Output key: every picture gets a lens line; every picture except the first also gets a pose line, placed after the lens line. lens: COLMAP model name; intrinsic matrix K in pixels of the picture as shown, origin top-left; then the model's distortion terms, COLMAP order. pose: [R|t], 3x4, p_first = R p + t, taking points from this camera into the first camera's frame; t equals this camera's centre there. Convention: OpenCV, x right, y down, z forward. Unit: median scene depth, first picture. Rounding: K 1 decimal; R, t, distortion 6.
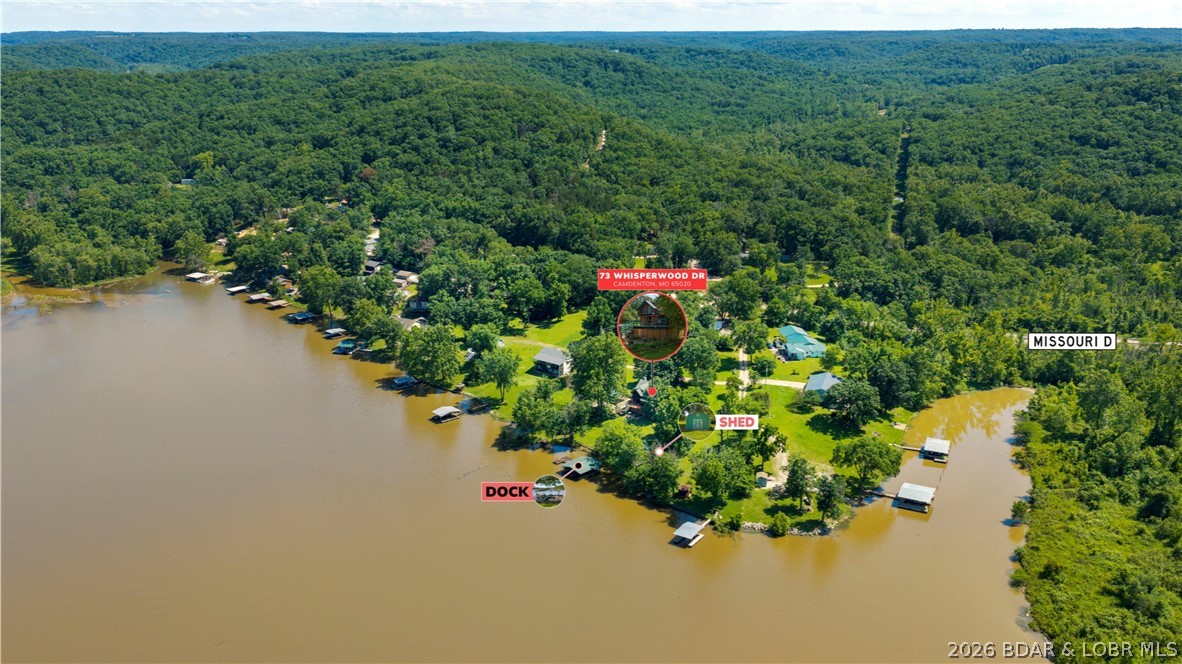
lens RADIAL K [[973.2, 0, 591.0], [0, 973.2, 332.0], [0, 0, 1]] dist [0.030010, -0.014705]
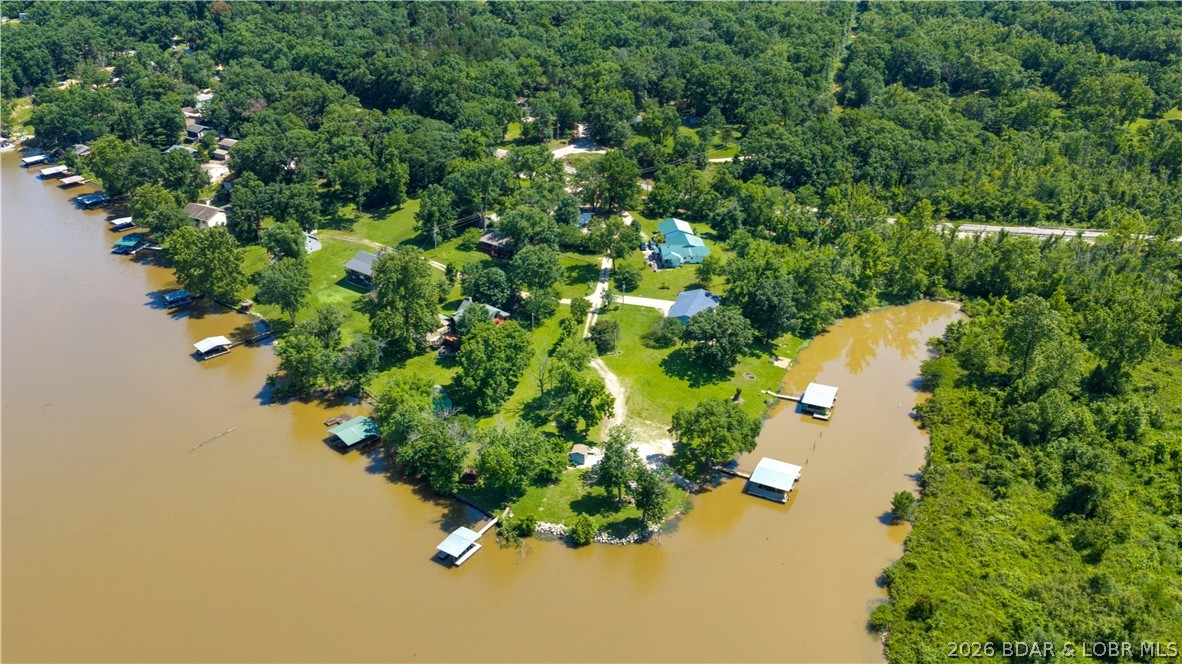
lens RADIAL K [[973.2, 0, 591.0], [0, 973.2, 332.0], [0, 0, 1]] dist [0.030010, -0.014705]
pose [[0.999883, -0.005123, 0.014424, 0.126221], [0.002530, 0.984680, 0.174351, -0.056433], [-0.015096, -0.174294, 0.984578, 0.189335]]
